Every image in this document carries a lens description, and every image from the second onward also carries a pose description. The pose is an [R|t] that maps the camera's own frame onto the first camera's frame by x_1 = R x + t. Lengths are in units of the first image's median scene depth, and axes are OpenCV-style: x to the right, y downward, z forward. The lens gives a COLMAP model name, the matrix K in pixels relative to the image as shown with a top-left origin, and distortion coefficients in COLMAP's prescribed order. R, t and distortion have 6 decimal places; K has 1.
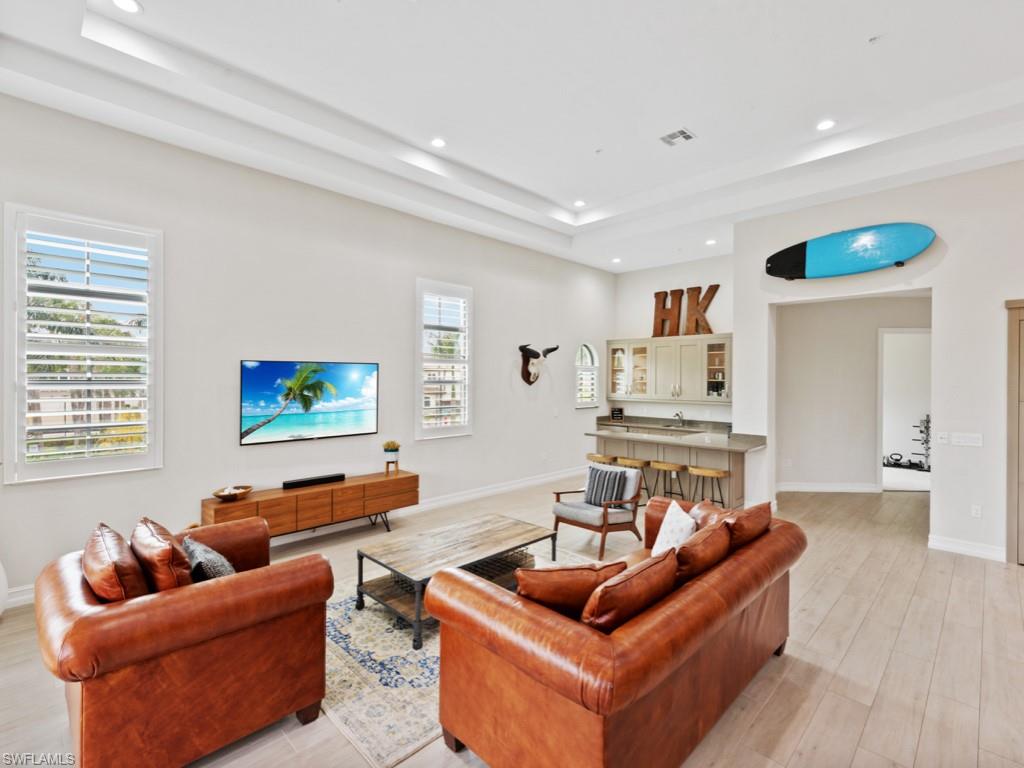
lens RADIAL K [[468.9, 0, 495.3], [0, 468.9, 377.8], [0, 0, 1]] dist [0.010123, -0.001408]
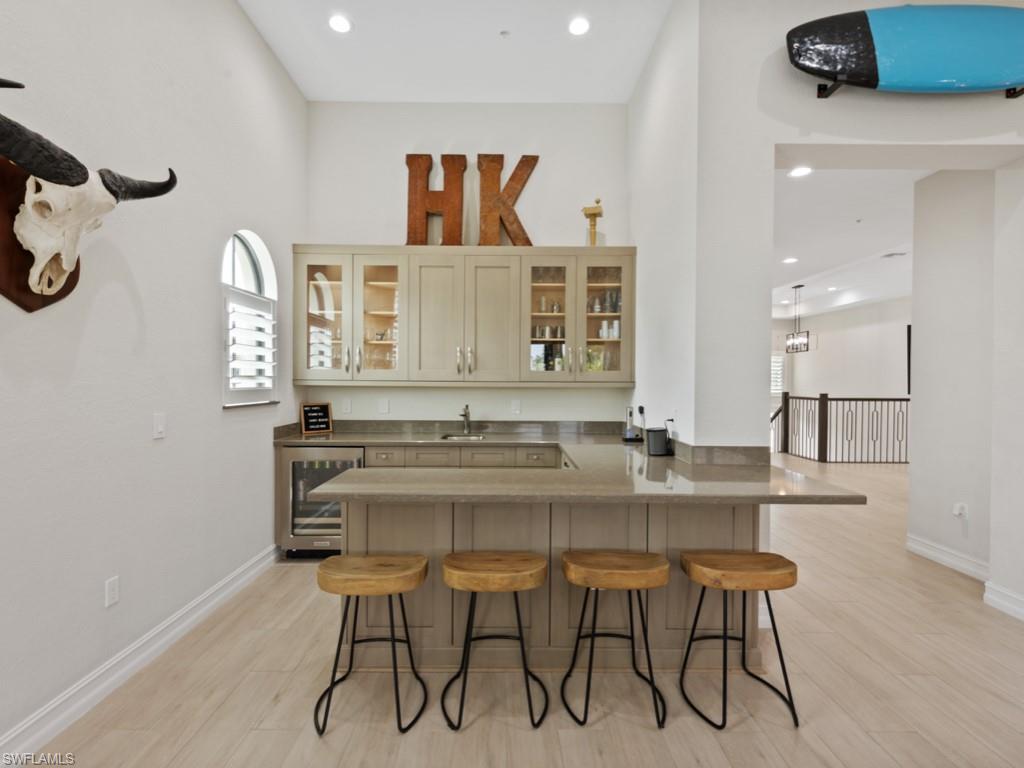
lens RADIAL K [[486.9, 0, 509.5], [0, 486.9, 389.9], [0, 0, 1]] dist [0.016357, 0.000484]
pose [[0.677597, -0.016931, 0.735238, 0.055048], [-0.004729, 0.999614, 0.027377, 0.045326], [-0.735418, -0.022027, 0.677255, 0.671017]]
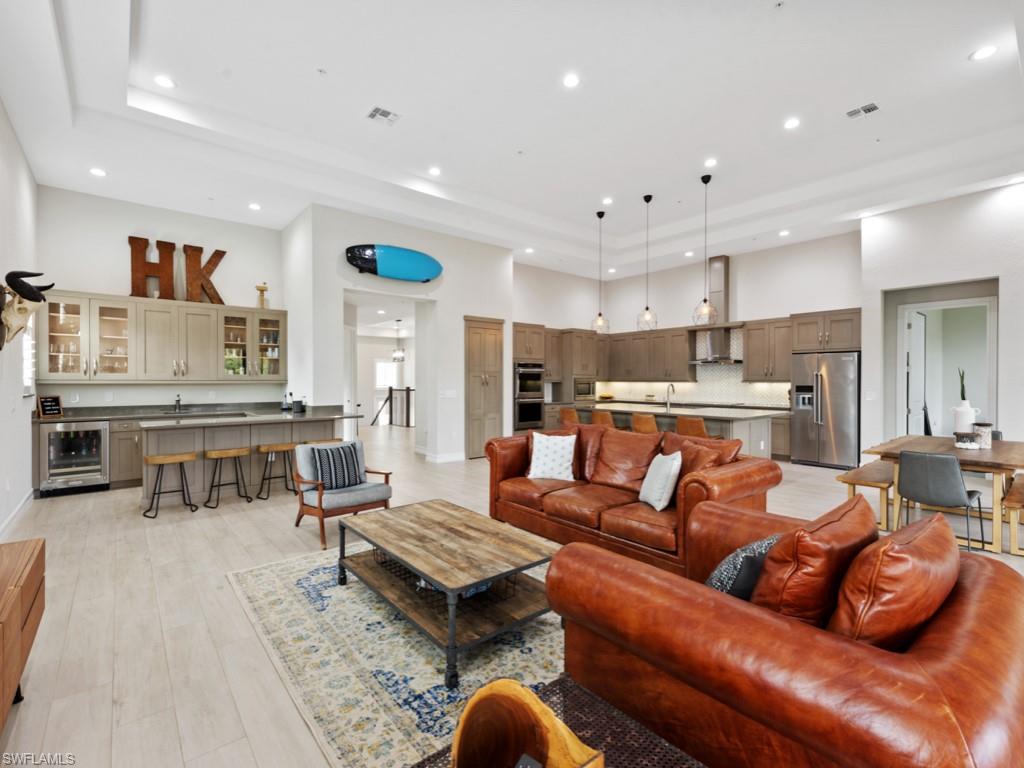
lens RADIAL K [[468.9, 0, 505.1], [0, 468.9, 384.0], [0, 0, 1]] dist [0.010123, -0.001408]
pose [[0.070897, -0.012662, 0.997403, -0.403858], [-0.003670, 0.999909, 0.012955, 0.043826], [-0.997477, -0.004579, 0.070844, 0.409983]]
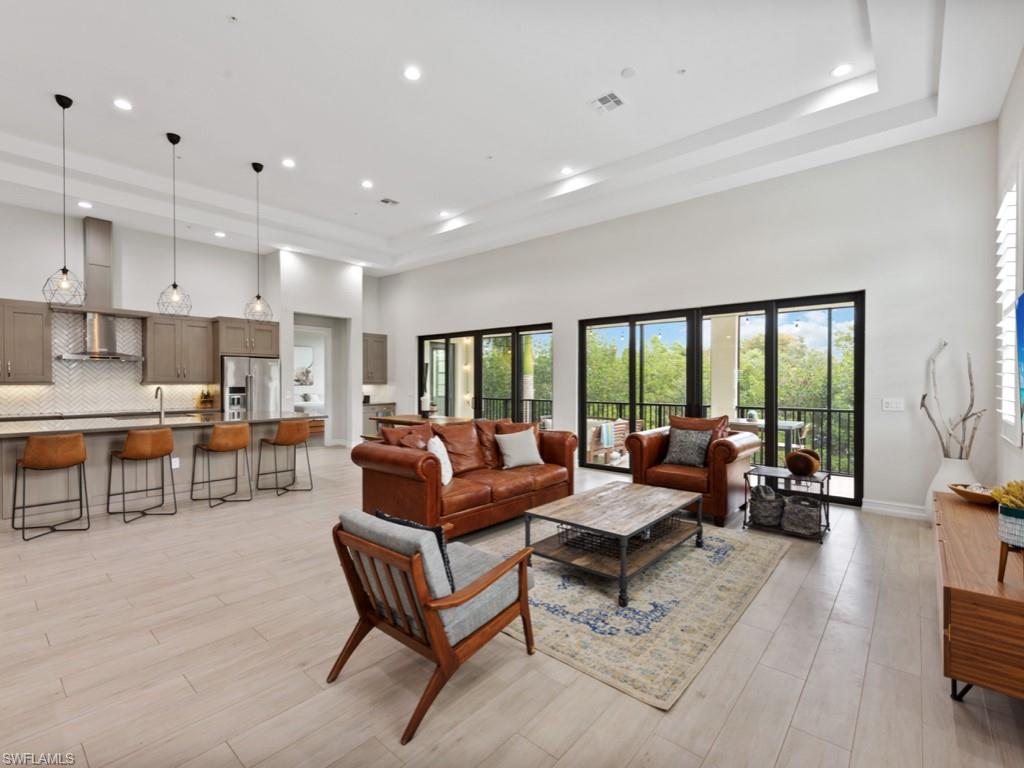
lens RADIAL K [[468.9, 0, 512.3], [0, 468.9, 385.3], [0, 0, 1]] dist [0.010123, -0.001408]
pose [[-0.994125, -0.002524, -0.108212, 0.129267], [-0.002897, 0.999990, 0.003296, 0.049034], [0.108203, 0.003590, -0.994122, 0.948516]]
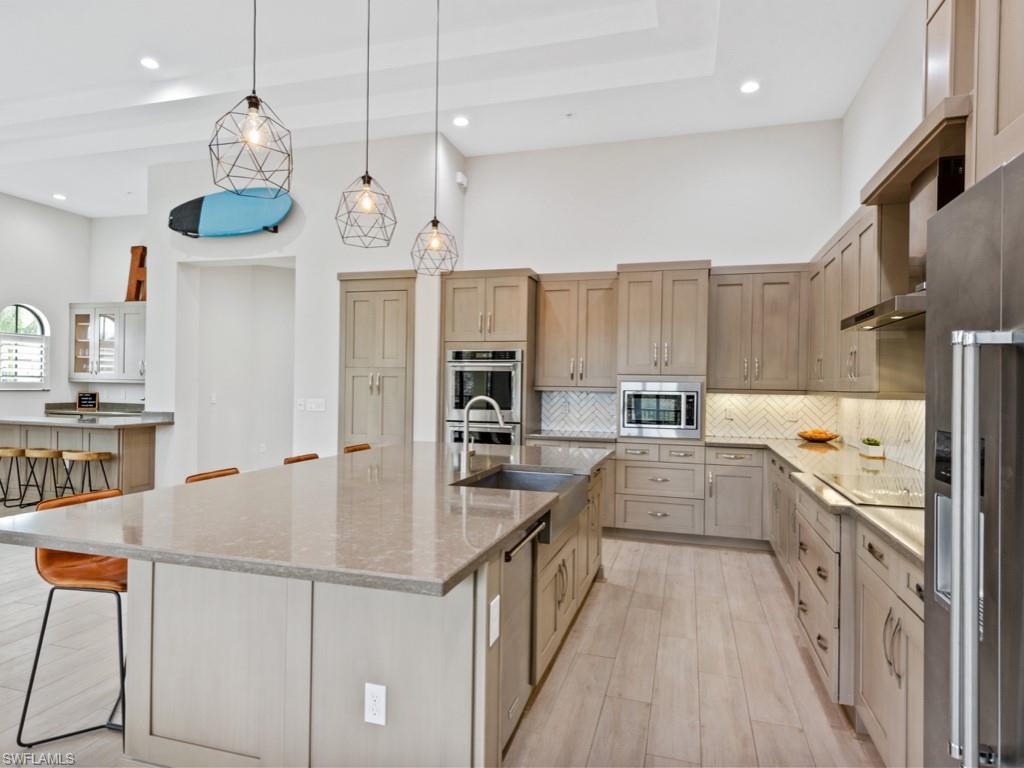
lens RADIAL K [[596.3, 0, 484.9], [0, 596.3, 386.8], [0, 0, 1]] dist [0.015246, 0.000648]
pose [[0.870988, 0.008460, 0.491232, 0.413170], [-0.014268, 0.999866, 0.008078, 0.045266], [-0.491098, -0.014045, 0.870991, -0.204440]]
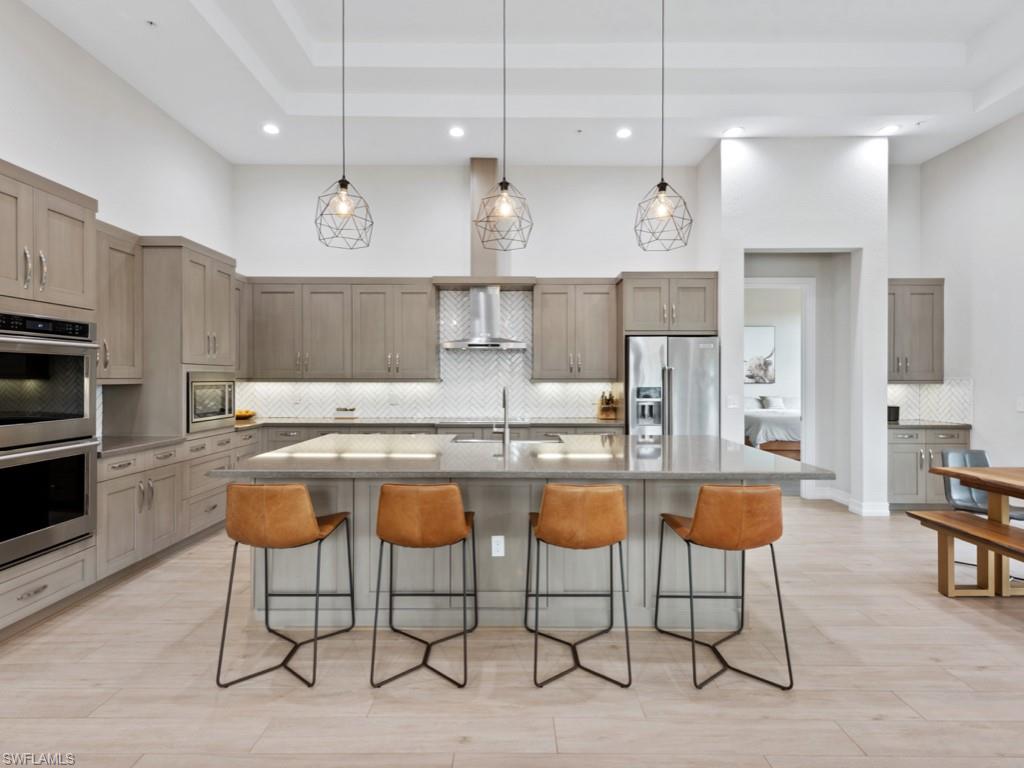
lens RADIAL K [[517.3, 0, 511.3], [0, 517.3, 379.5], [0, 0, 1]] dist [0.006568, -0.000845]
pose [[-0.728382, -0.004554, 0.685156, 0.287135], [-0.005495, 0.999985, 0.000805, 0.048277], [-0.685150, -0.003179, -0.728396, 0.469052]]
